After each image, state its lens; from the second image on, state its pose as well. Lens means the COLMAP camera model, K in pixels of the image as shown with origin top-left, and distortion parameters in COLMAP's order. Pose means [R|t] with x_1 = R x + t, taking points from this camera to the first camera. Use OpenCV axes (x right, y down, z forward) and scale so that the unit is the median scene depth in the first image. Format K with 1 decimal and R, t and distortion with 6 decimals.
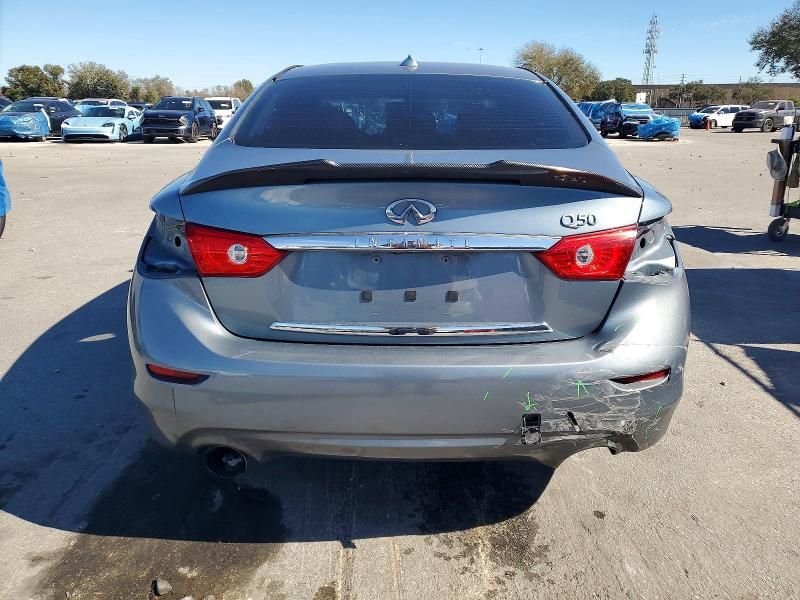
lens RADIAL K [[610.7, 0, 400.0], [0, 610.7, 300.0], [0, 0, 1]] dist [0.008698, 0.011832]
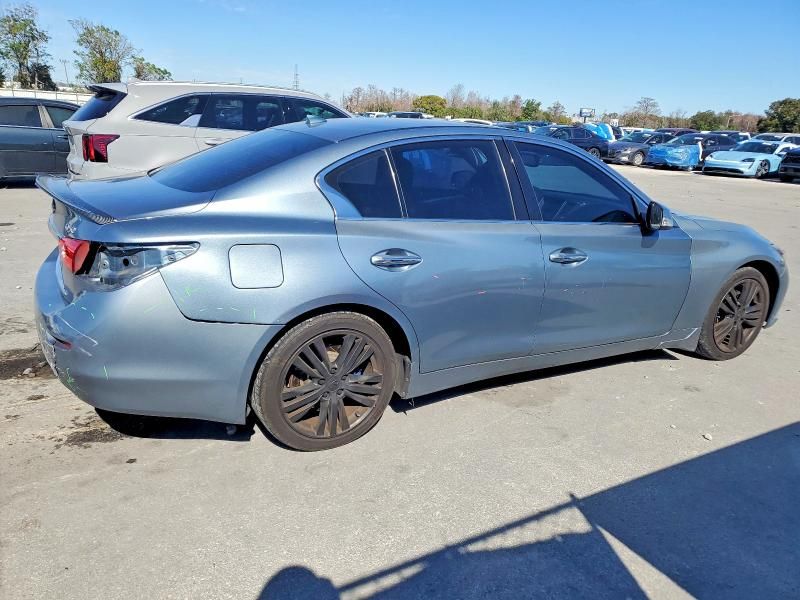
lens RADIAL K [[610.7, 0, 400.0], [0, 610.7, 300.0], [0, 0, 1]] dist [0.008698, 0.011832]
pose [[0.489762, 0.261393, -0.831749, 0.126598], [-0.300700, 0.946105, 0.120270, -0.024350], [0.818360, 0.191203, 0.541967, 0.054170]]
